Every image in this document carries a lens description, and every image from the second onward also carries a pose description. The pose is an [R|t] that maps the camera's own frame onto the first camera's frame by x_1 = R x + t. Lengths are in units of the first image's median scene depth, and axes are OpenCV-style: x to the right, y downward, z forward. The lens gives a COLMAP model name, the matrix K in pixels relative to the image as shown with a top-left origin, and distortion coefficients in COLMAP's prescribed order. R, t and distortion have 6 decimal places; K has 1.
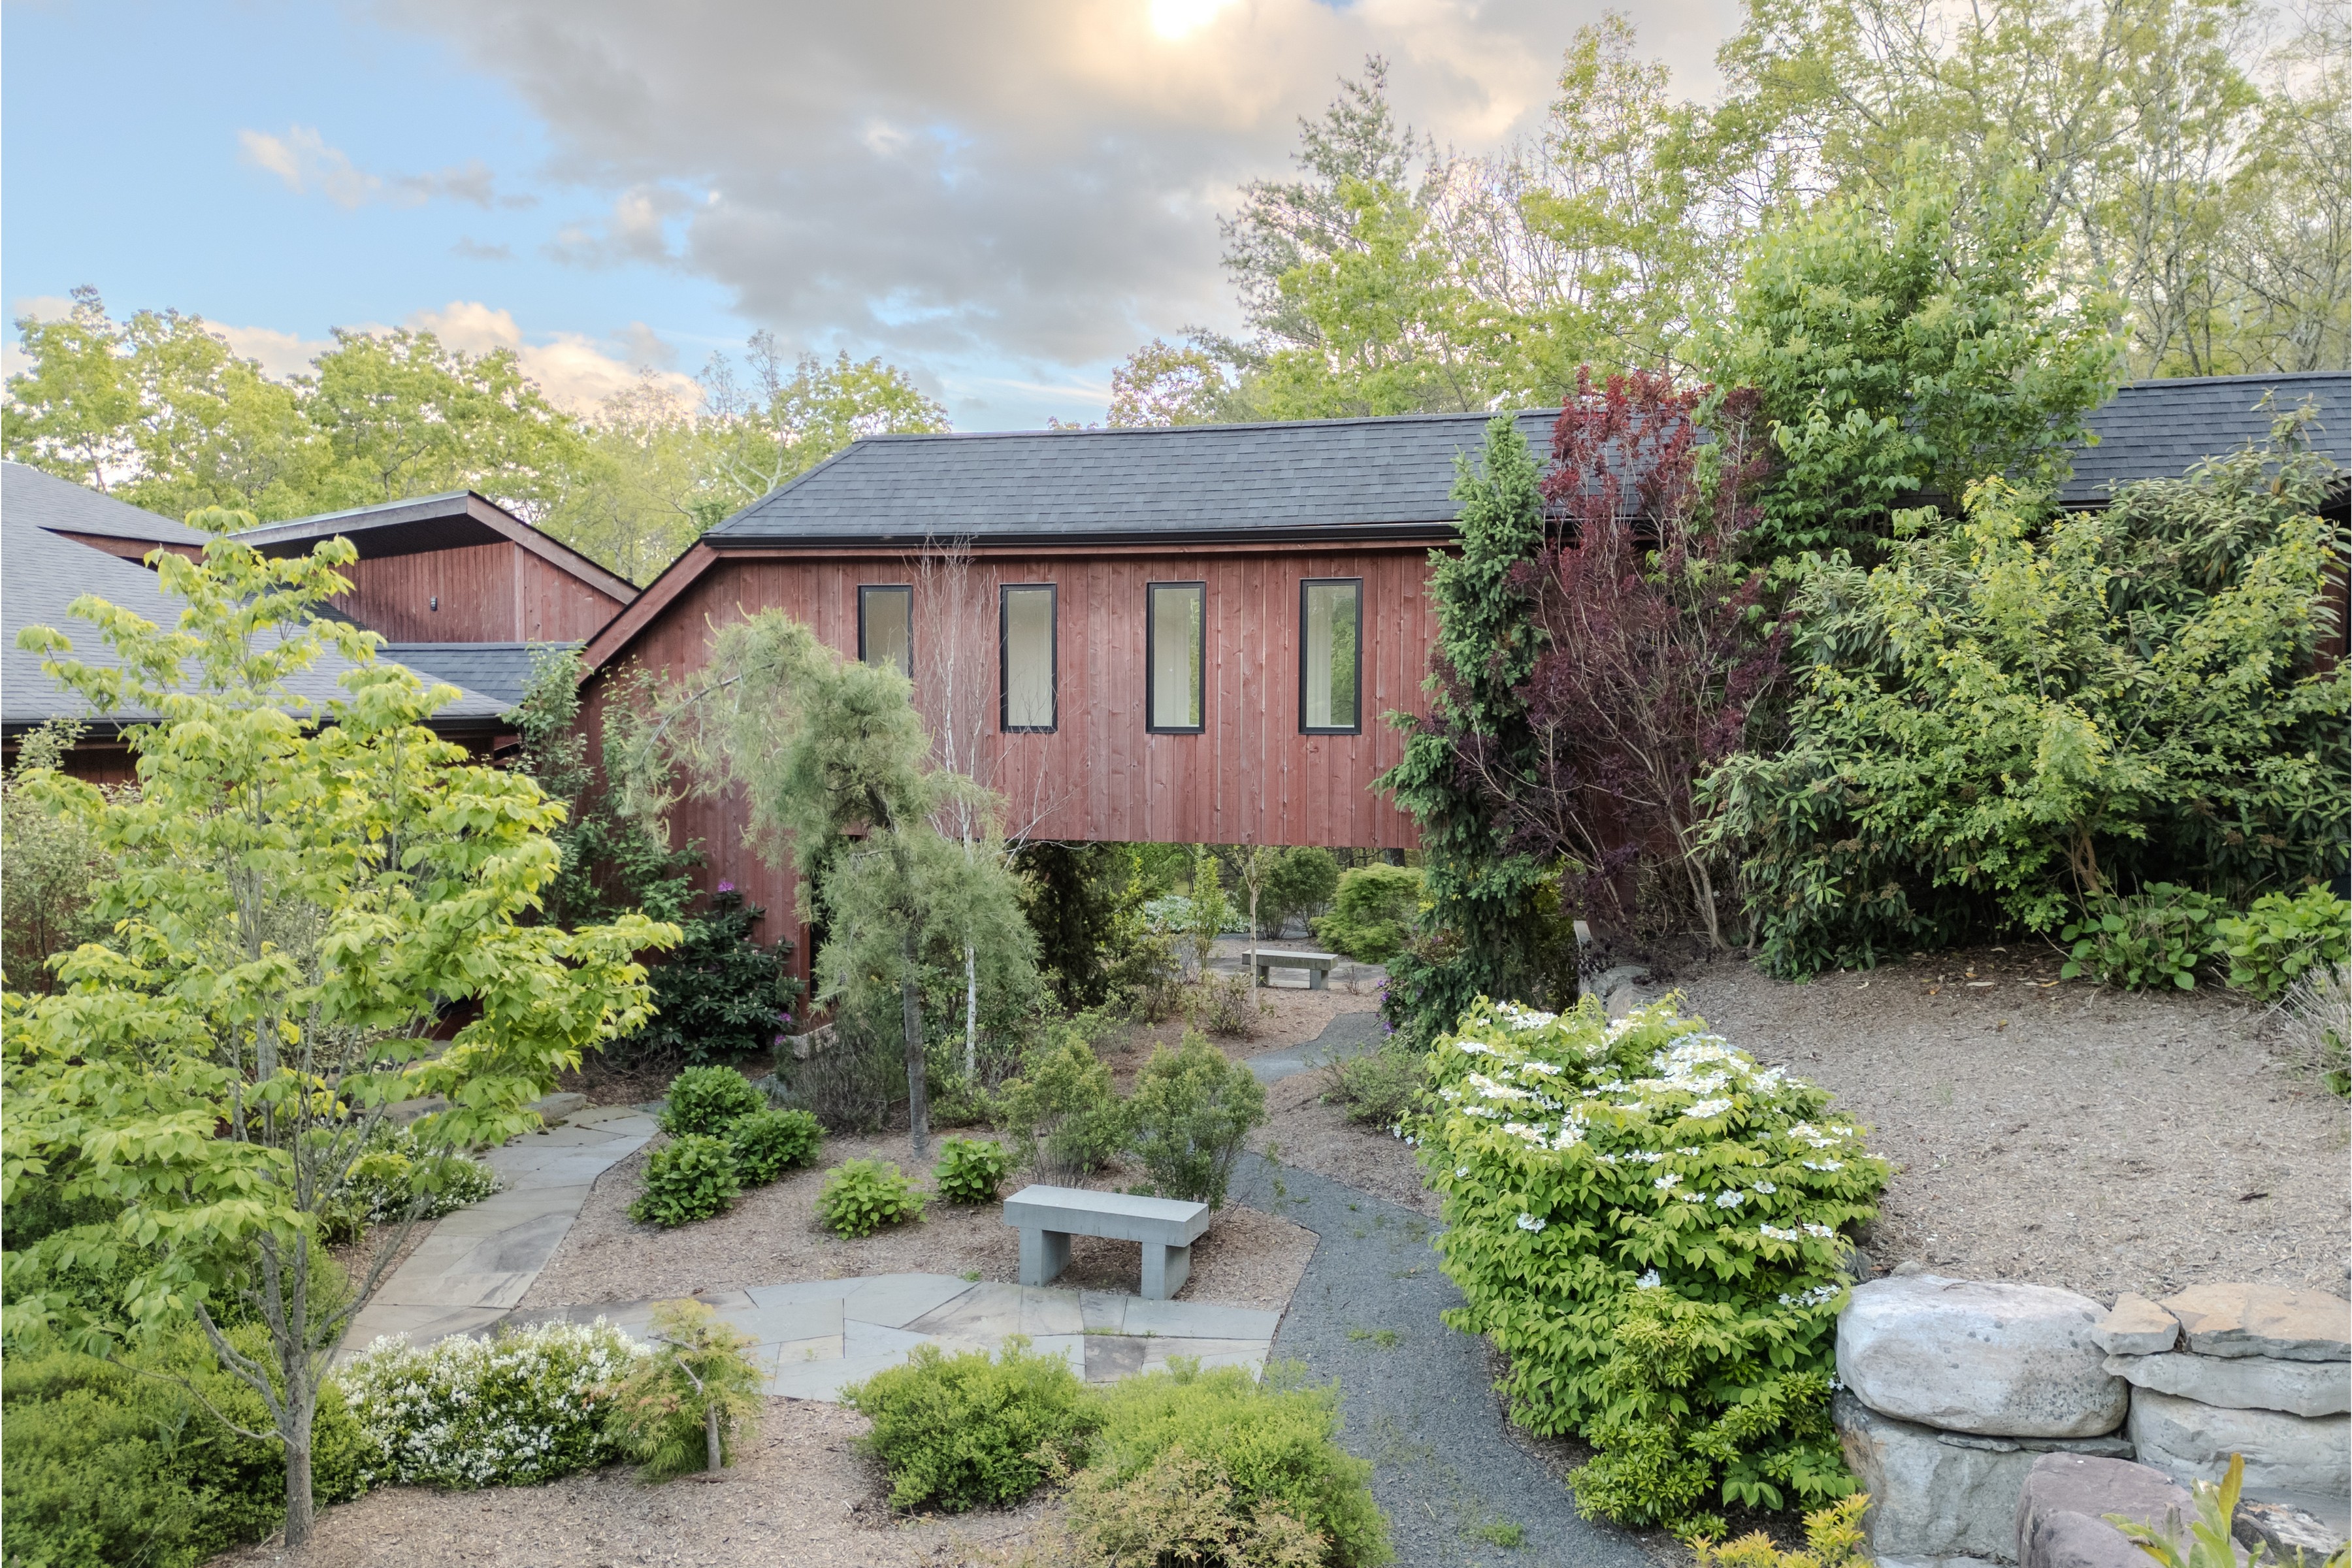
lens RADIAL K [[1669.4, 0, 1176.0], [0, 1669.4, 784.0], [0, 0, 1]] dist [0.069277, -0.077765]
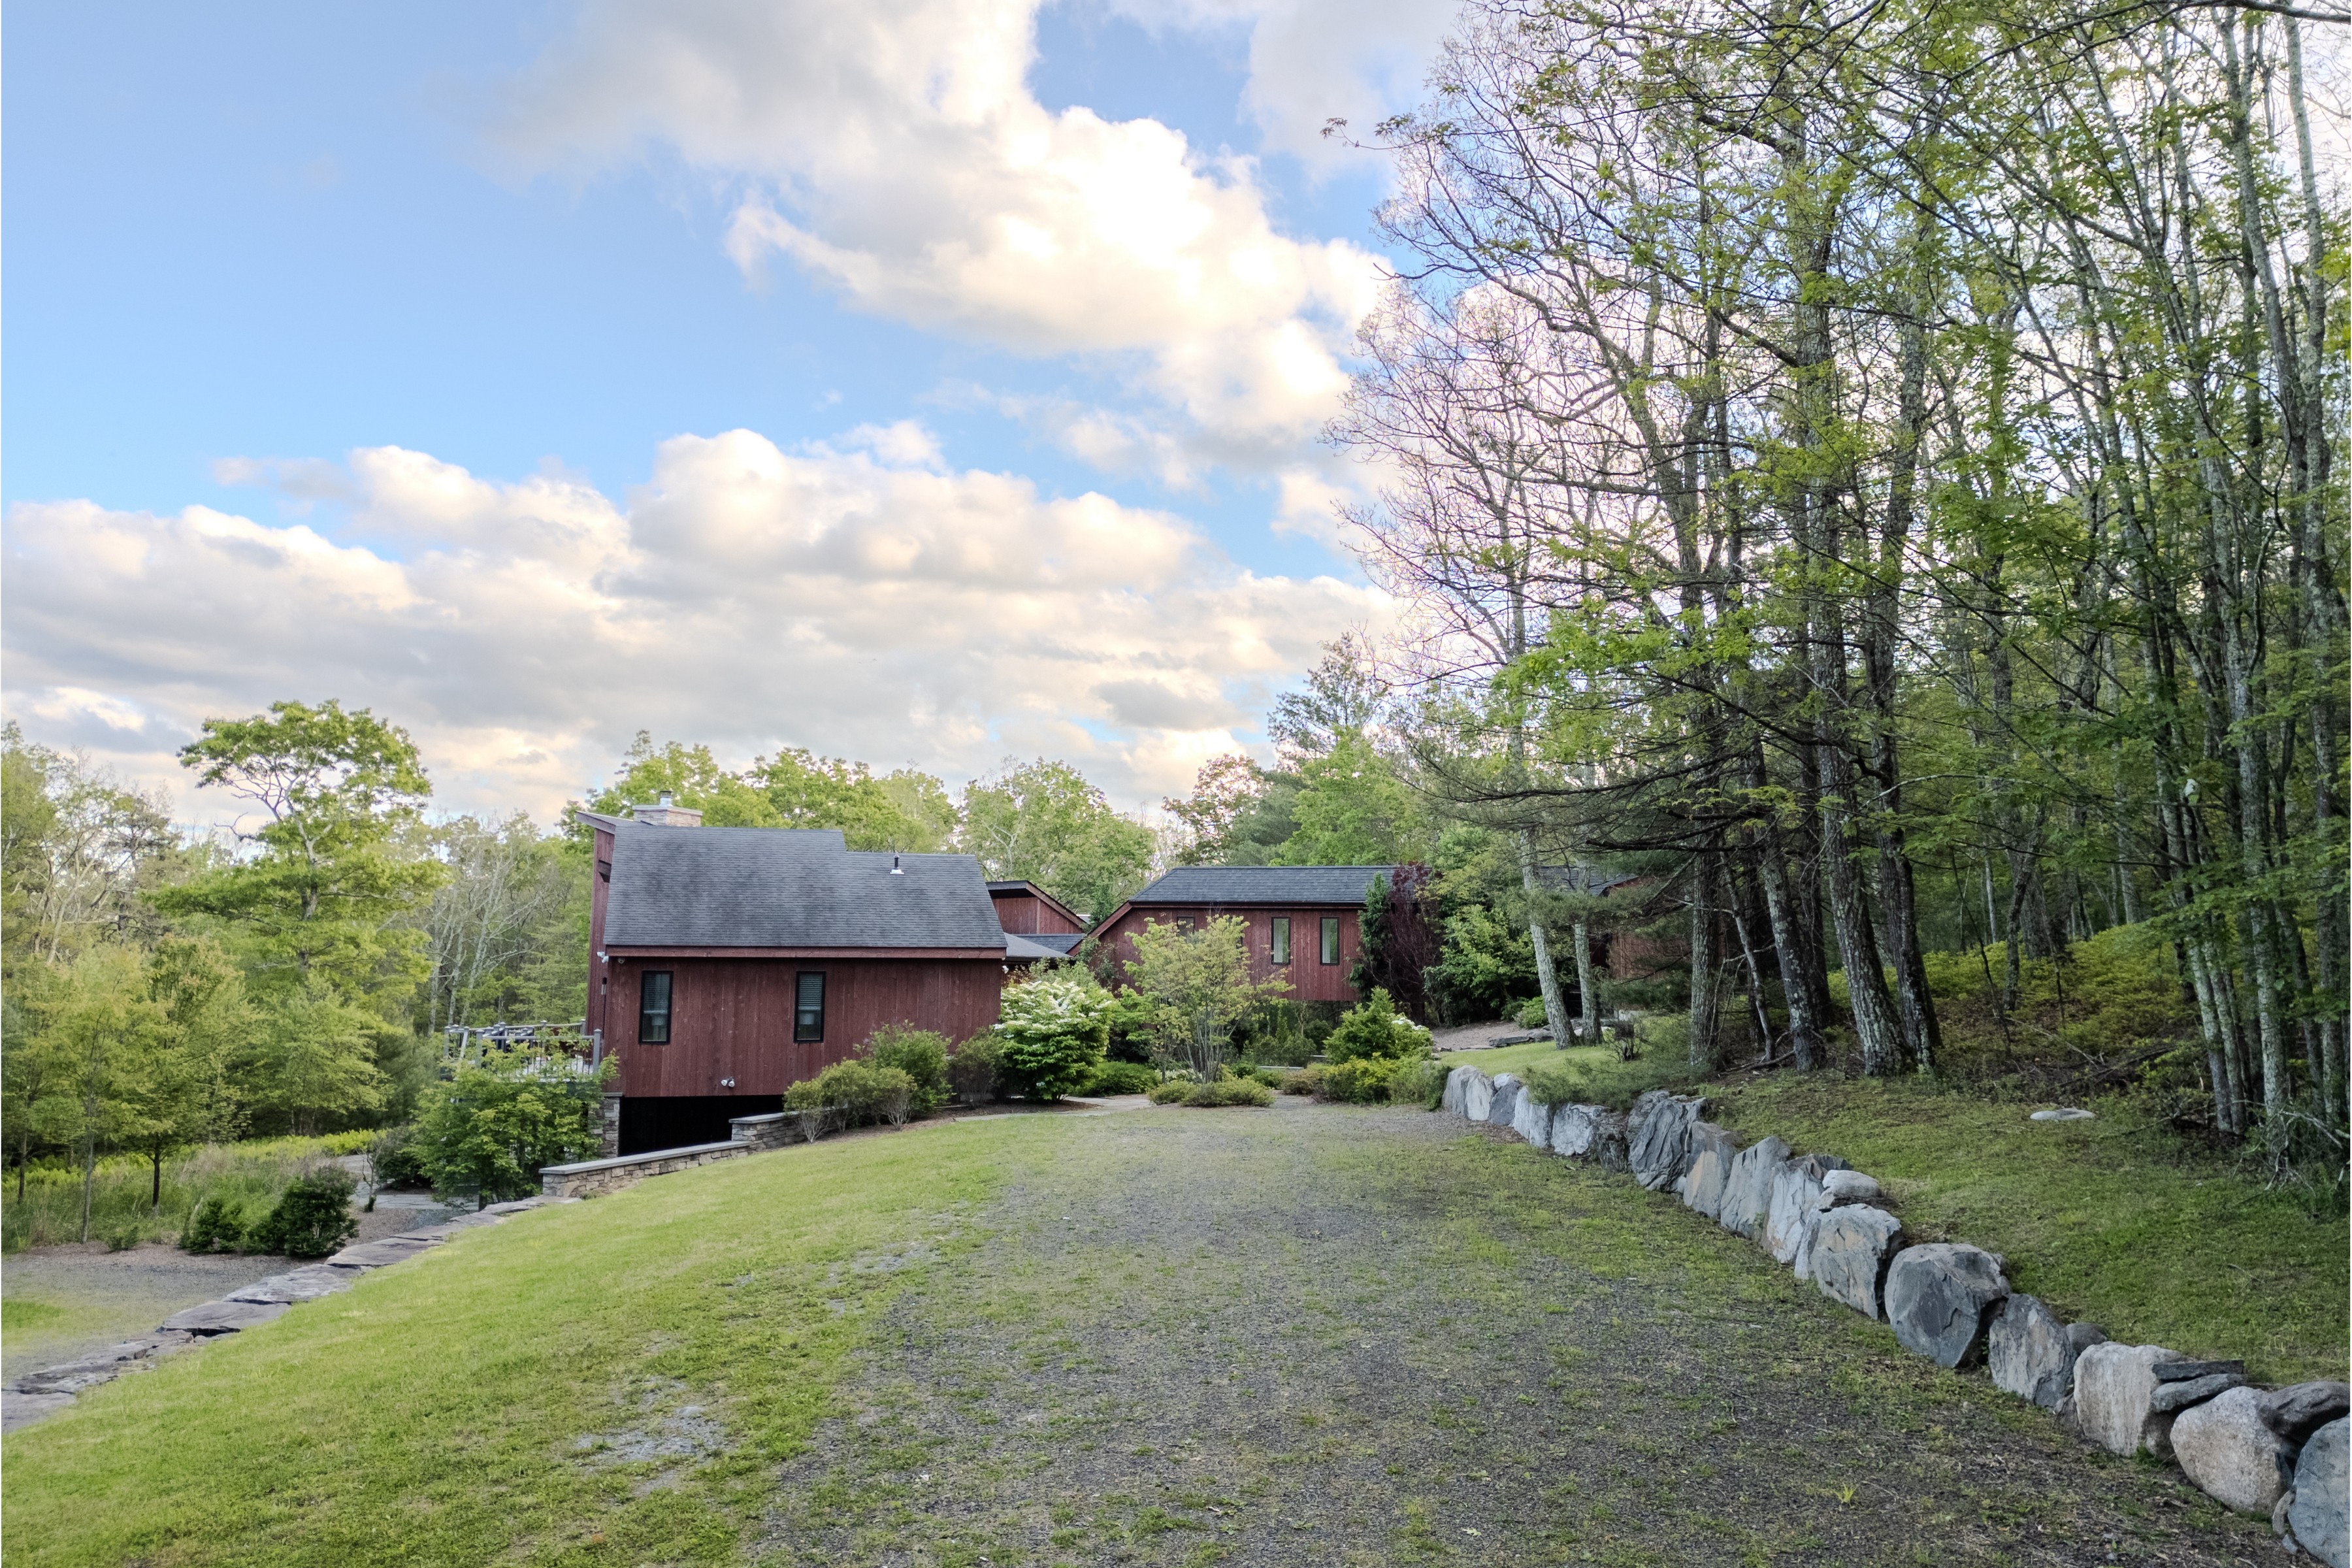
lens RADIAL K [[1669.4, 0, 1176.0], [0, 1669.4, 784.0], [0, 0, 1]] dist [0.069277, -0.077765]
pose [[0.999955, 0.007110, 0.006252, -0.230211], [-0.006032, 0.987406, -0.158091, 0.139453], [-0.007297, 0.158046, 0.987405, -2.273388]]
